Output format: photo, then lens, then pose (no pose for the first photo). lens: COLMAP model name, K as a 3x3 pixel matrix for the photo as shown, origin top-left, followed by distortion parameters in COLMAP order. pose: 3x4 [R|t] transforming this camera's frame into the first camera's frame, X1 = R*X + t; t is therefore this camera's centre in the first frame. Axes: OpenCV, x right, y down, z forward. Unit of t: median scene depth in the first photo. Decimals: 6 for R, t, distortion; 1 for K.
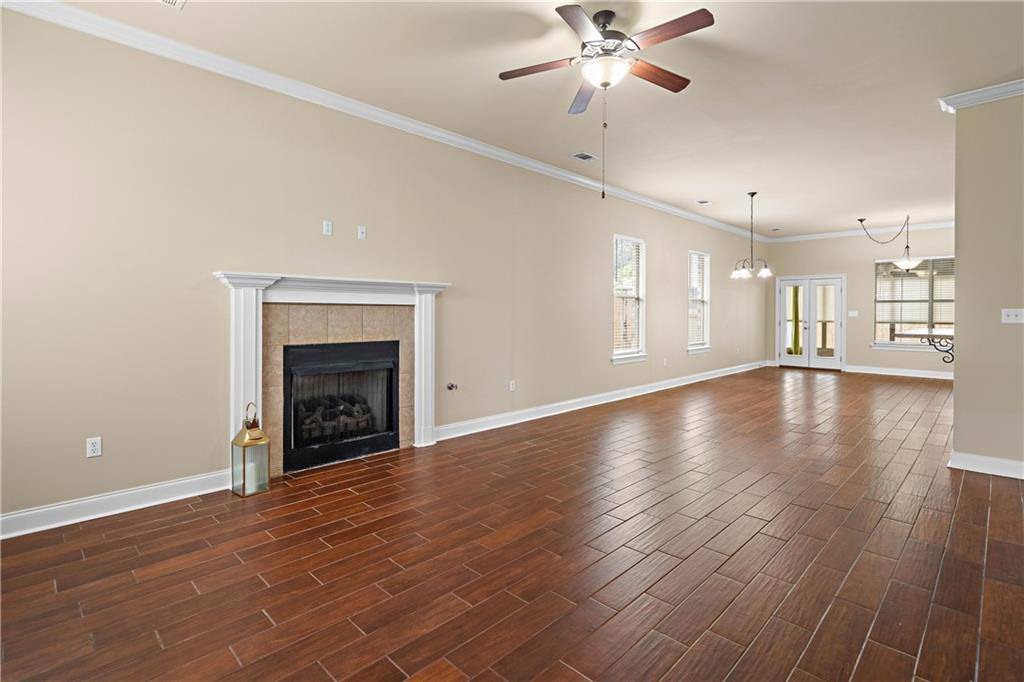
lens RADIAL K [[488.3, 0, 513.1], [0, 488.3, 312.9], [0, 0, 1]] dist [0.001438, 0.000775]
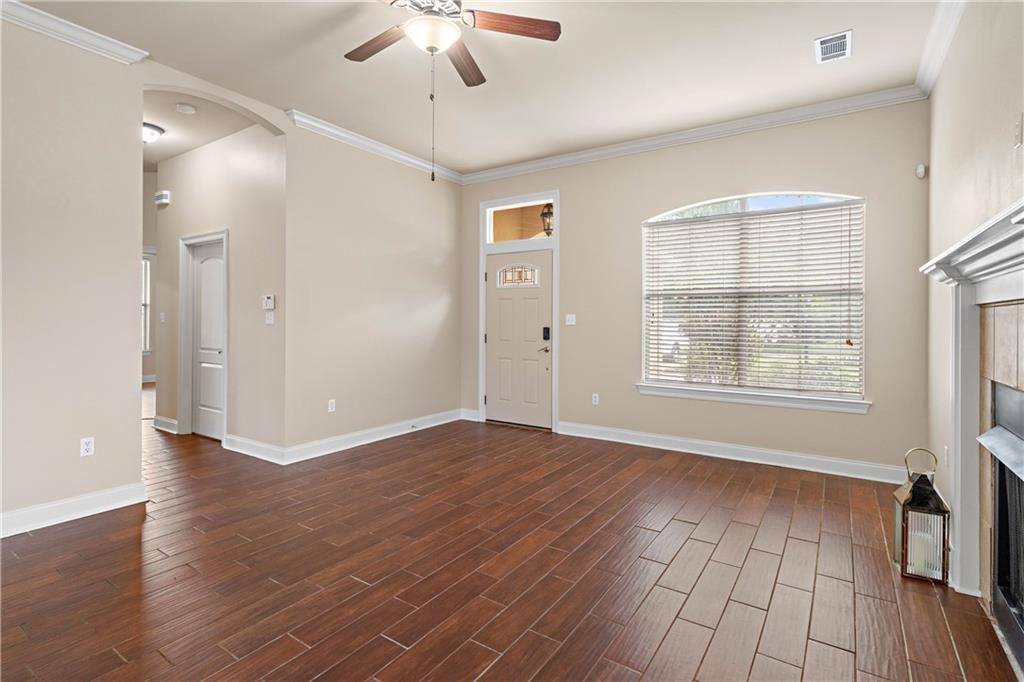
lens RADIAL K [[489.7, 0, 511.3], [0, 489.7, 318.3], [0, 0, 1]] dist [-0.005179, -0.000343]
pose [[-0.982387, -0.008206, -0.186677, 0.132593], [-0.007401, 0.999960, -0.005011, 0.002103], [0.186711, -0.003541, -0.982409, 1.172872]]
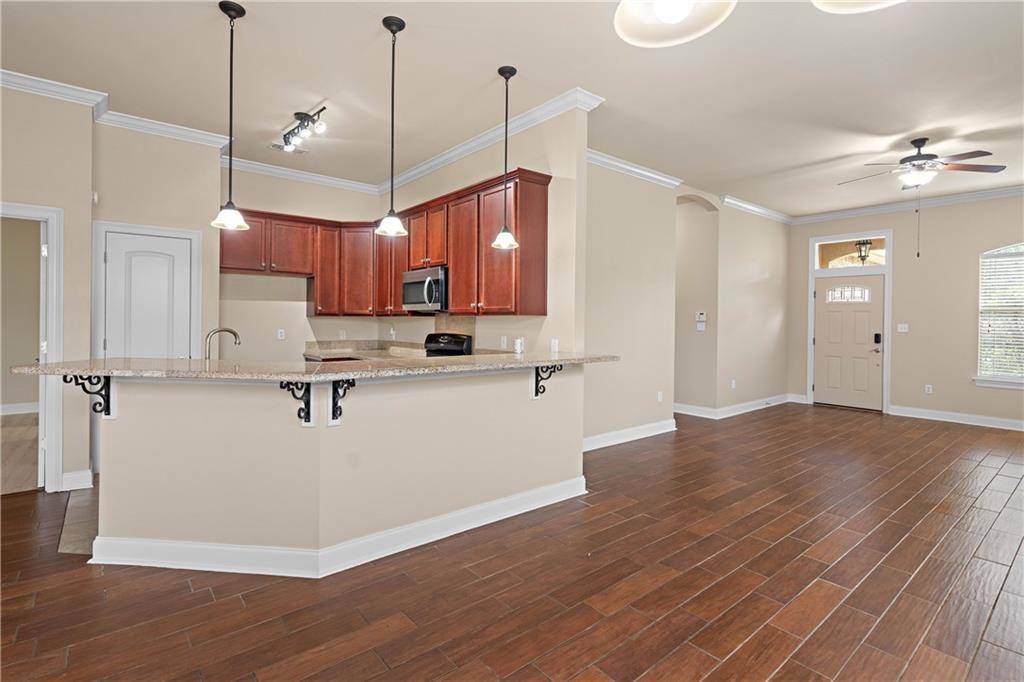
lens RADIAL K [[490.0, 0, 511.7], [0, 490.0, 322.4], [0, 0, 1]] dist [-0.000973, -0.000262]
pose [[-0.994619, -0.011703, 0.102937, 0.827439], [-0.011206, 0.999923, 0.005398, -0.013818], [-0.102992, 0.004215, -0.994673, 1.697647]]
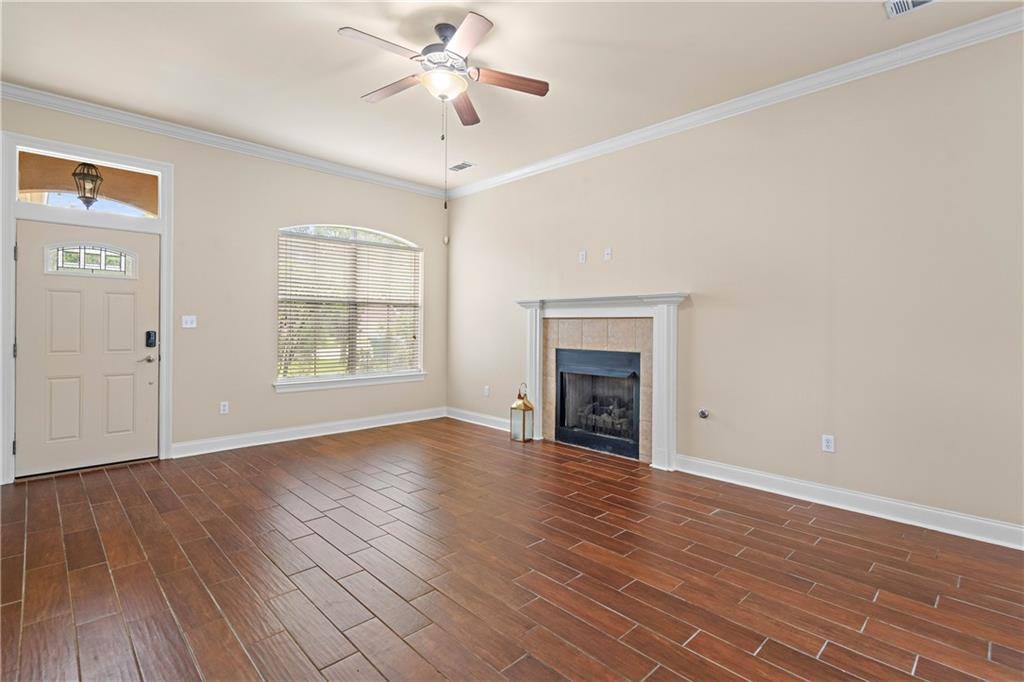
lens RADIAL K [[490.0, 0, 511.7], [0, 490.0, 322.4], [0, 0, 1]] dist [-0.000973, -0.000262]
pose [[-0.016085, -0.008073, -0.999838, 0.756161], [-0.005966, 0.999950, -0.007978, 0.004014], [0.999853, 0.005837, -0.016132, 0.733470]]
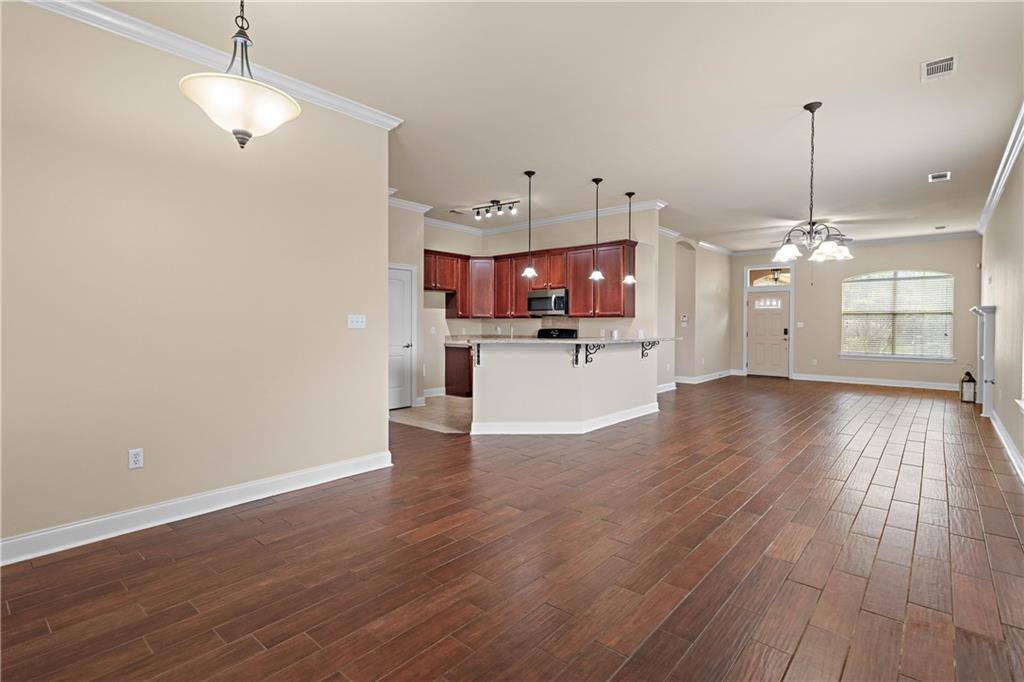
lens RADIAL K [[492.8, 0, 517.1], [0, 492.8, 328.4], [0, 0, 1]] dist [0.001997, 0.000306]
pose [[-0.997624, -0.005904, -0.068647, 1.340376], [-0.006613, 0.999927, 0.010106, -0.000059], [0.068583, 0.010536, -0.997590, 2.397734]]
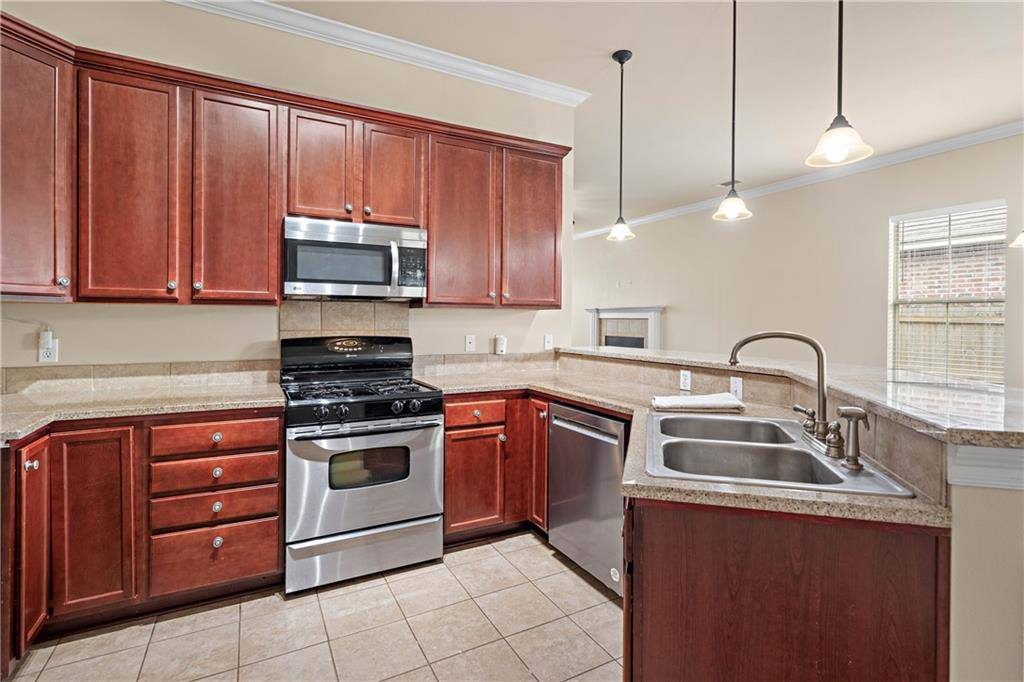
lens RADIAL K [[490.0, 0, 511.7], [0, 490.0, 322.4], [0, 0, 1]] dist [-0.000973, -0.000262]
pose [[-0.293319, 0.001084, -0.956014, 1.622846], [-0.008549, 0.999956, 0.003757, -0.004243], [0.955976, 0.009275, -0.293297, 1.036712]]
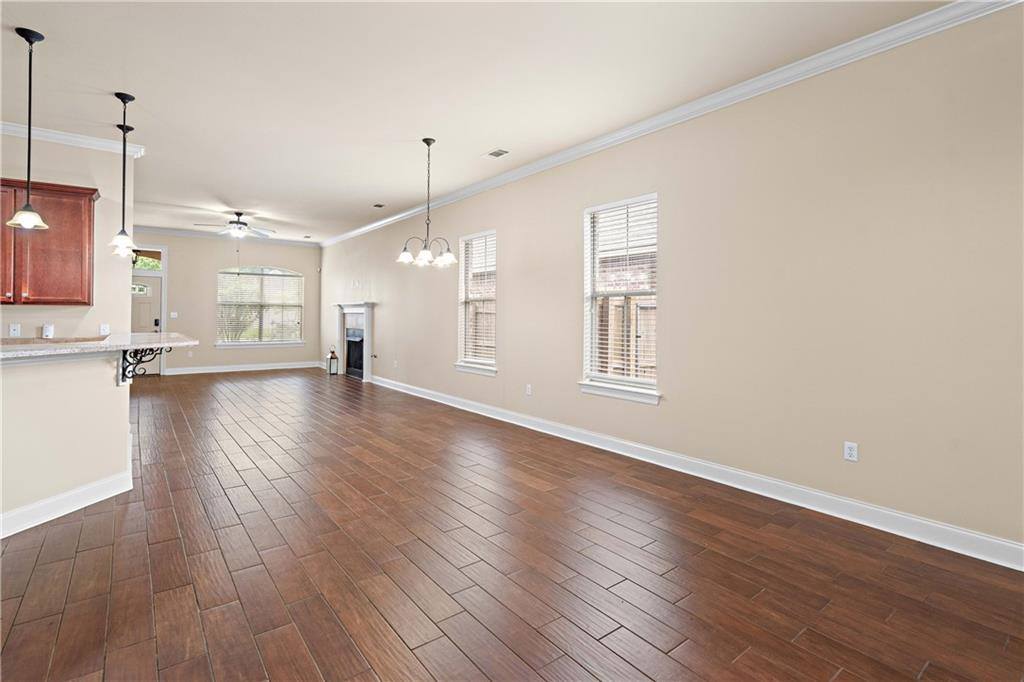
lens RADIAL K [[491.2, 0, 510.4], [0, 491.2, 311.1], [0, 0, 1]] dist [0.001848, 0.000459]
pose [[-0.136623, -0.012026, -0.990550, 1.788605], [-0.006401, 0.999916, -0.011256, -0.004026], [0.990602, 0.004803, -0.136689, 1.890938]]
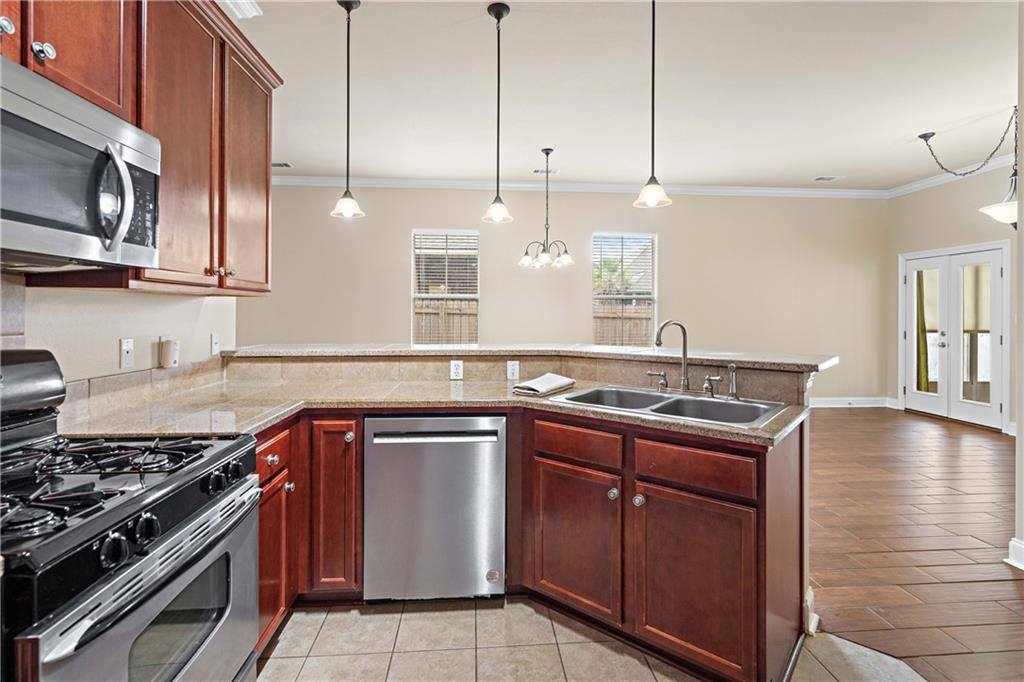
lens RADIAL K [[488.3, 0, 513.1], [0, 488.3, 312.9], [0, 0, 1]] dist [0.001438, 0.000775]
pose [[0.755038, -0.000019, -0.655681, 1.454233], [-0.003233, 0.999988, -0.003752, -0.003209], [0.655673, 0.004952, 0.755029, 0.663787]]
